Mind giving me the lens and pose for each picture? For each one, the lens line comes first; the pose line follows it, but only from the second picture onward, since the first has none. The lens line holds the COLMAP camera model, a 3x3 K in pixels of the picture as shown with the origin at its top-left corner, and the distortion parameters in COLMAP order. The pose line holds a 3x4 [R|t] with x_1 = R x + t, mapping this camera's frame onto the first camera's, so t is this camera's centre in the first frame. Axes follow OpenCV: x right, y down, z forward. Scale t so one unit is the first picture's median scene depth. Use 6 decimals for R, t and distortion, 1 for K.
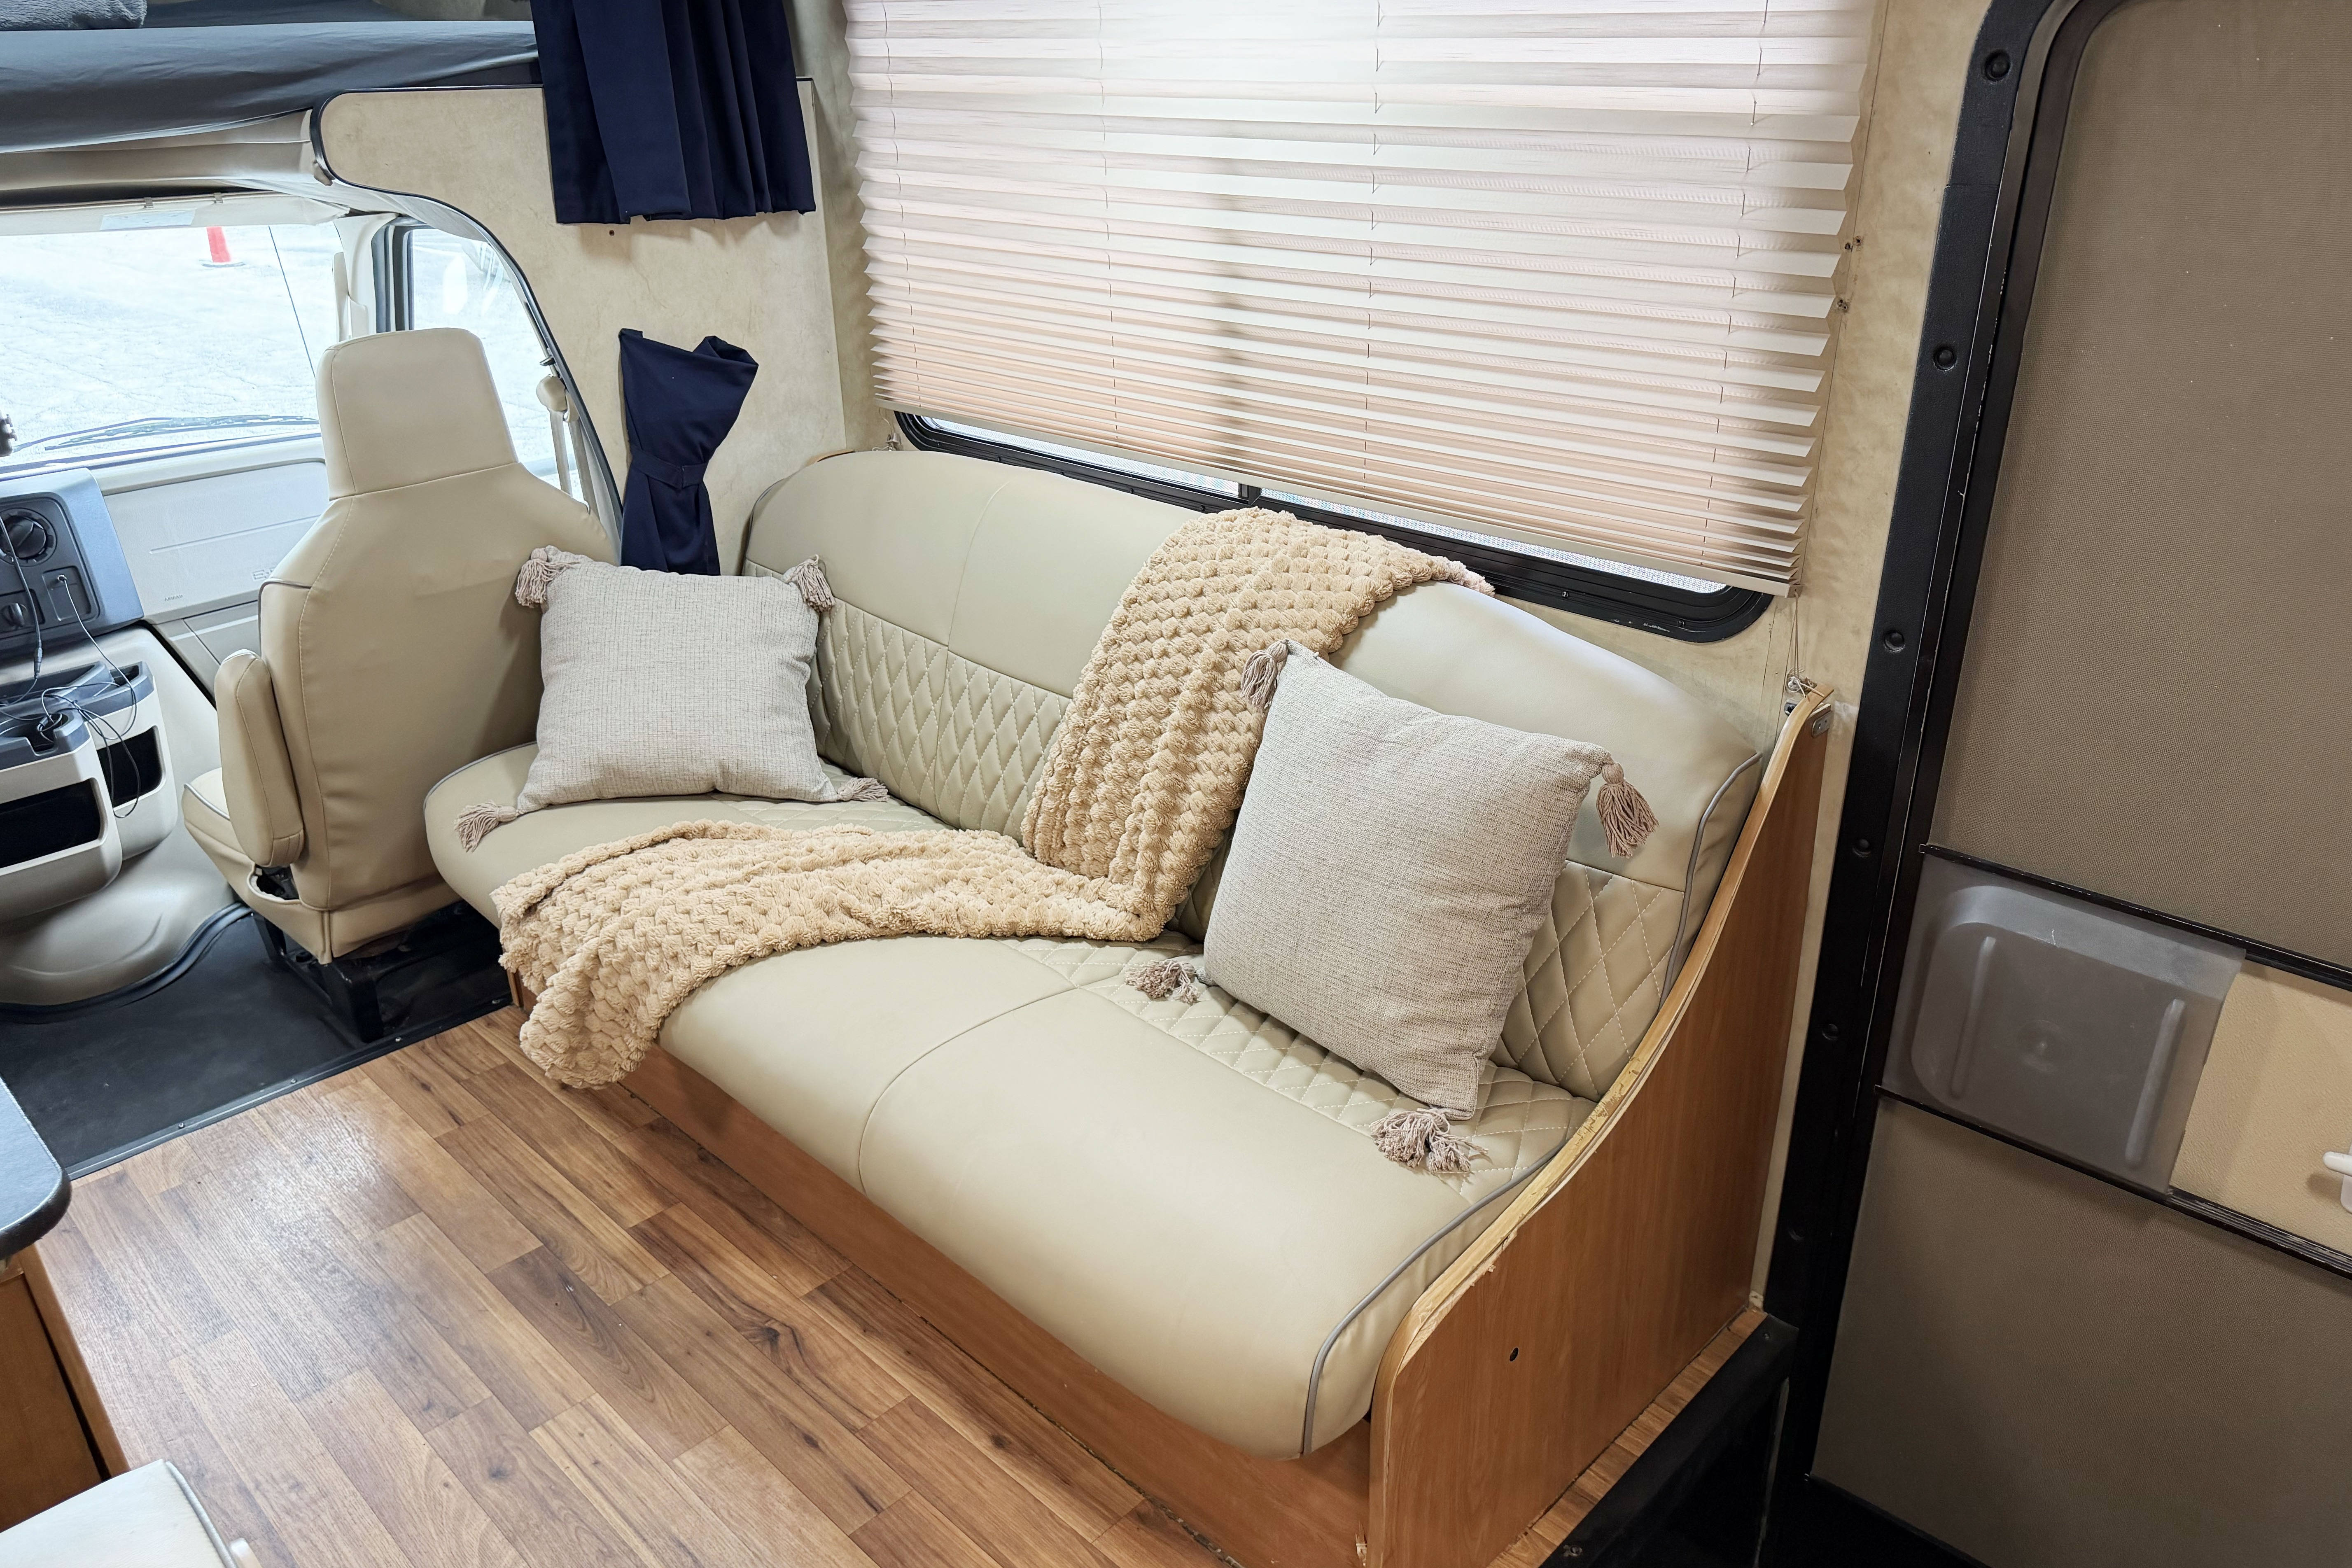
lens RADIAL K [[1642.8, 0, 1189.9], [0, 1642.8, 777.3], [0, 0, 1]] dist [0.125328, -0.192961]
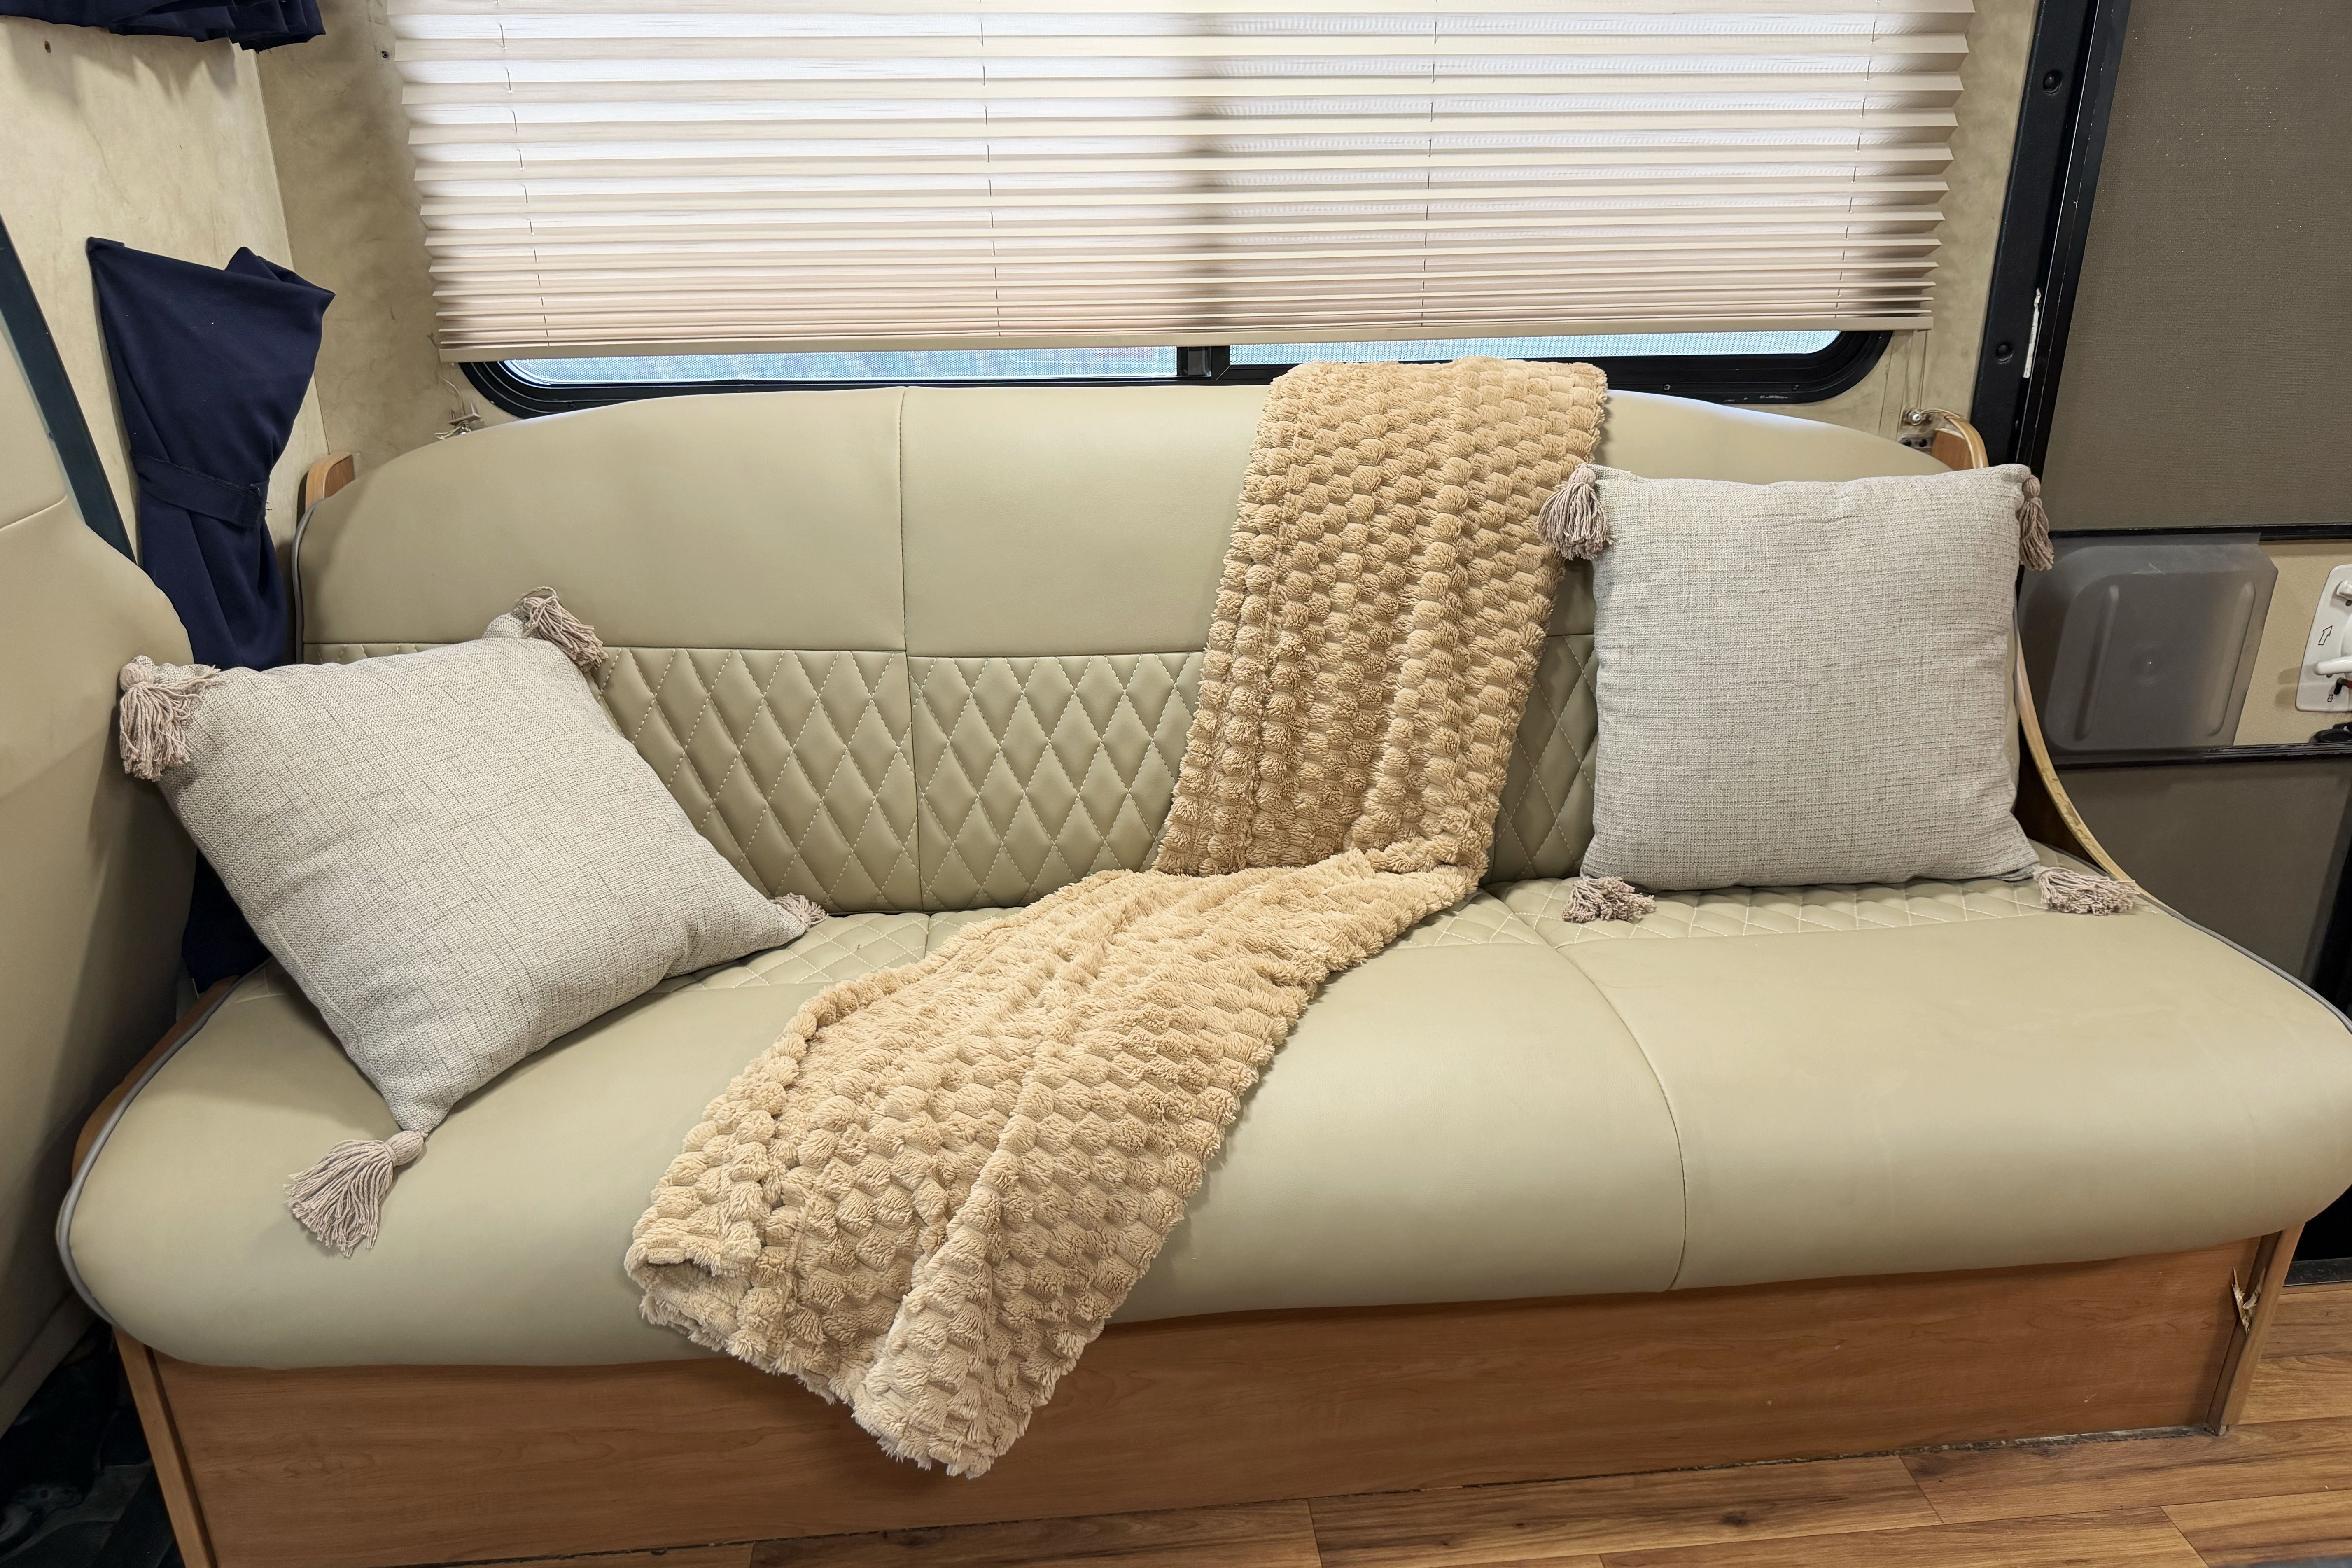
lens RADIAL K [[1658.9, 0, 1175.2], [0, 1658.9, 787.7], [0, 0, 1]] dist [0.080712, -0.125409]
pose [[0.648553, -0.276532, 0.709161, -0.664024], [0.304851, 0.948053, 0.090888, -0.062916], [-0.697456, 0.157243, 0.699164, 0.529689]]
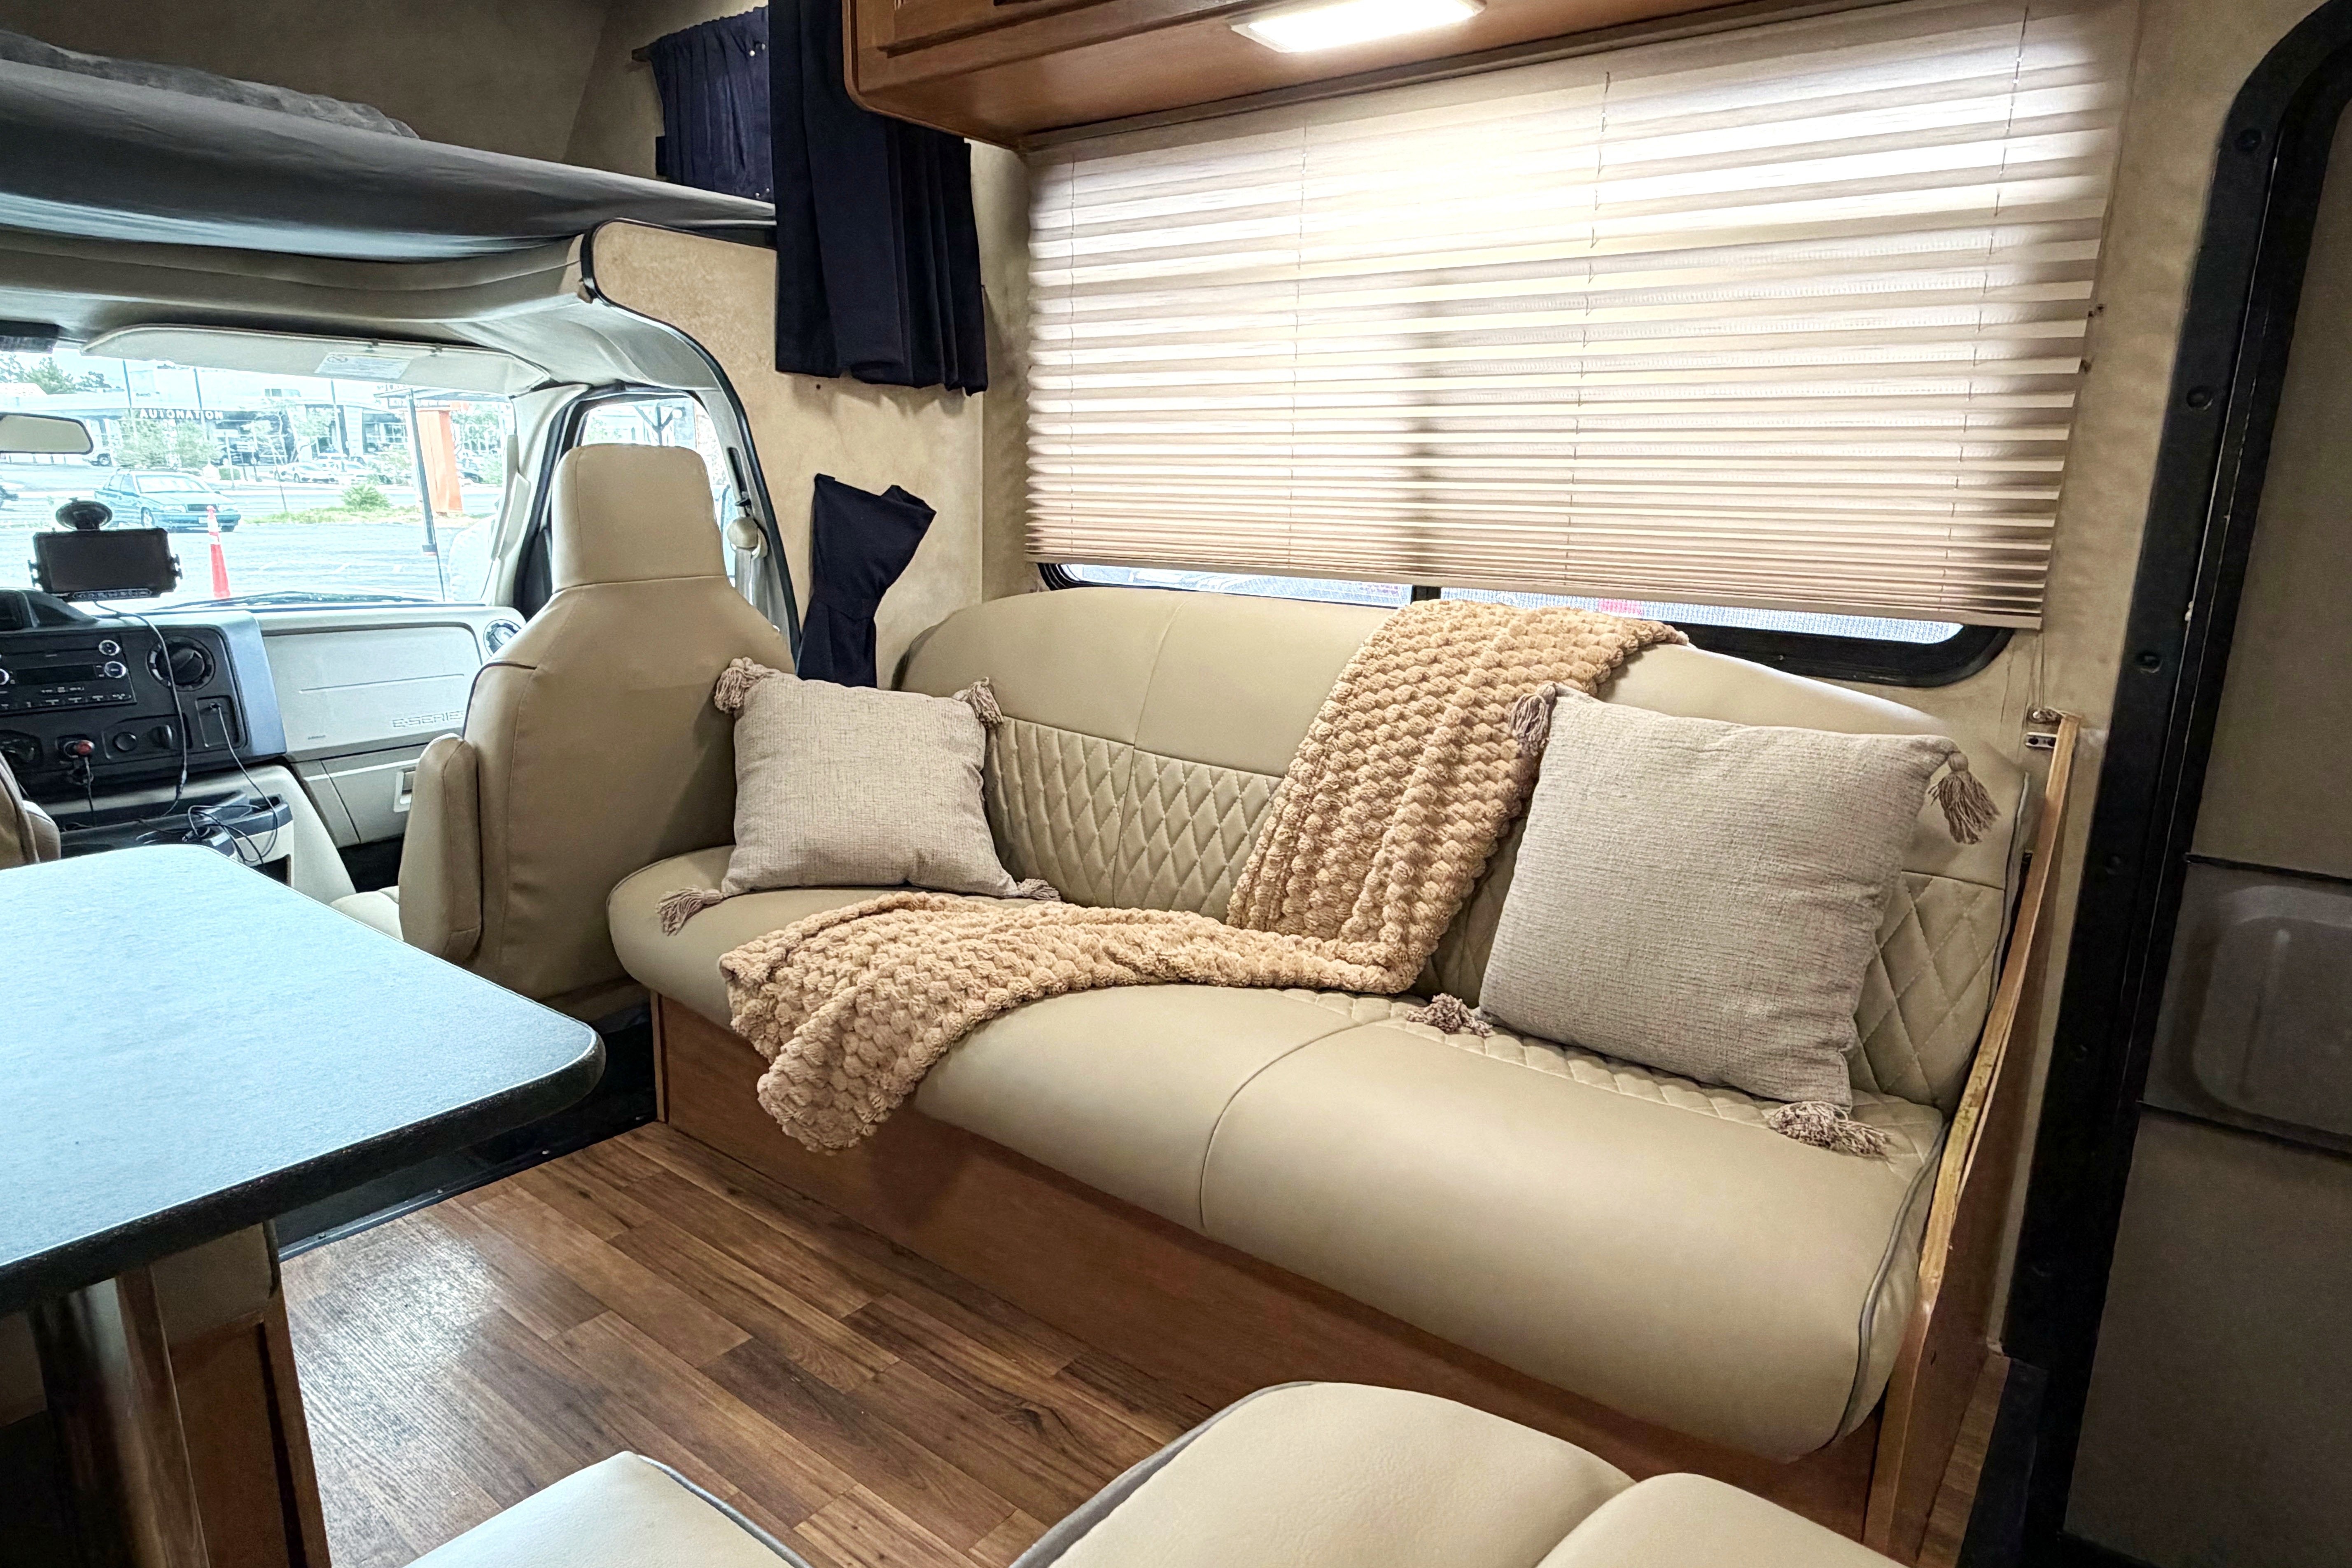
lens RADIAL K [[1362.2, 0, 1169.5], [0, 1362.2, 781.8], [0, 0, 1]] dist [0.000434, 0.001794]
pose [[0.993572, 0.012646, 0.112496, -0.258285], [0.010025, 0.980007, -0.198709, 0.135818], [-0.112760, 0.198559, 0.973581, 0.177901]]
